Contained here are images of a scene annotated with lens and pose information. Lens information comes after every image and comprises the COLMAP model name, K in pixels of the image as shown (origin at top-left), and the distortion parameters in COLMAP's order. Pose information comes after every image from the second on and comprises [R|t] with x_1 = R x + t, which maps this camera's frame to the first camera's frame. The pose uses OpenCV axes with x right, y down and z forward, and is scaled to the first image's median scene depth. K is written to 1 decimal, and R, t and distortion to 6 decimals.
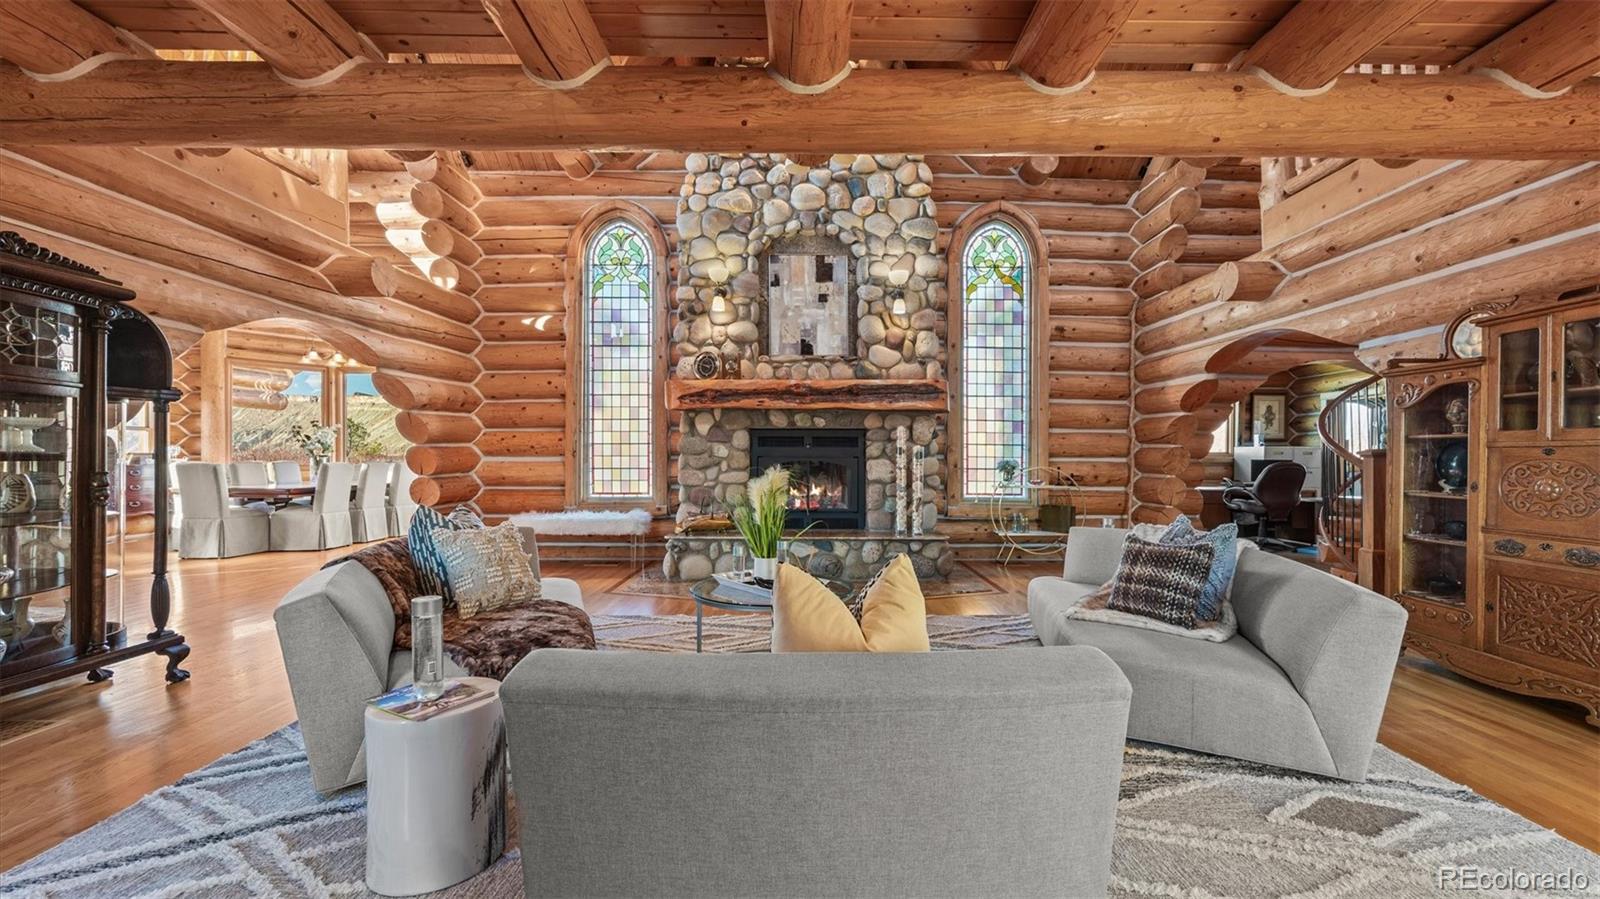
lens RADIAL K [[637.3, 0, 808.0], [0, 637.3, 462.5], [0, 0, 1]] dist [-0.000606, -0.000117]
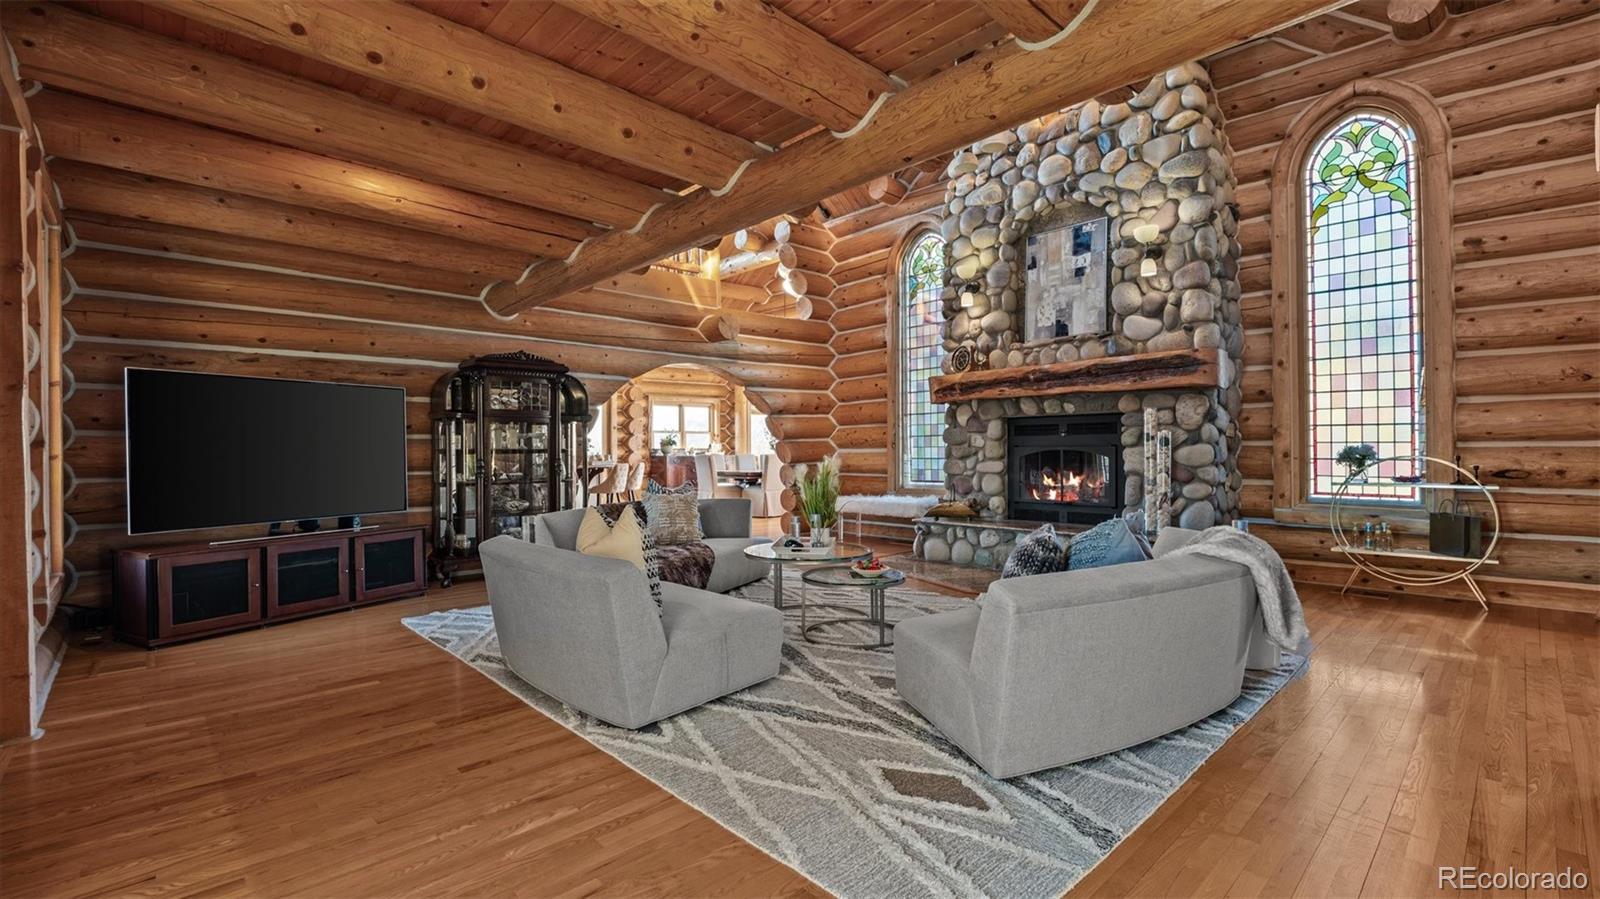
lens RADIAL K [[703.0, 0, 796.6], [0, 703.0, 452.6], [0, 0, 1]] dist [-0.012173, 0.000162]
pose [[0.676405, -0.005512, -0.736509, 0.499289], [0.003822, 0.999985, -0.003974, 0.004040], [0.736520, -0.000127, 0.676416, 0.020628]]
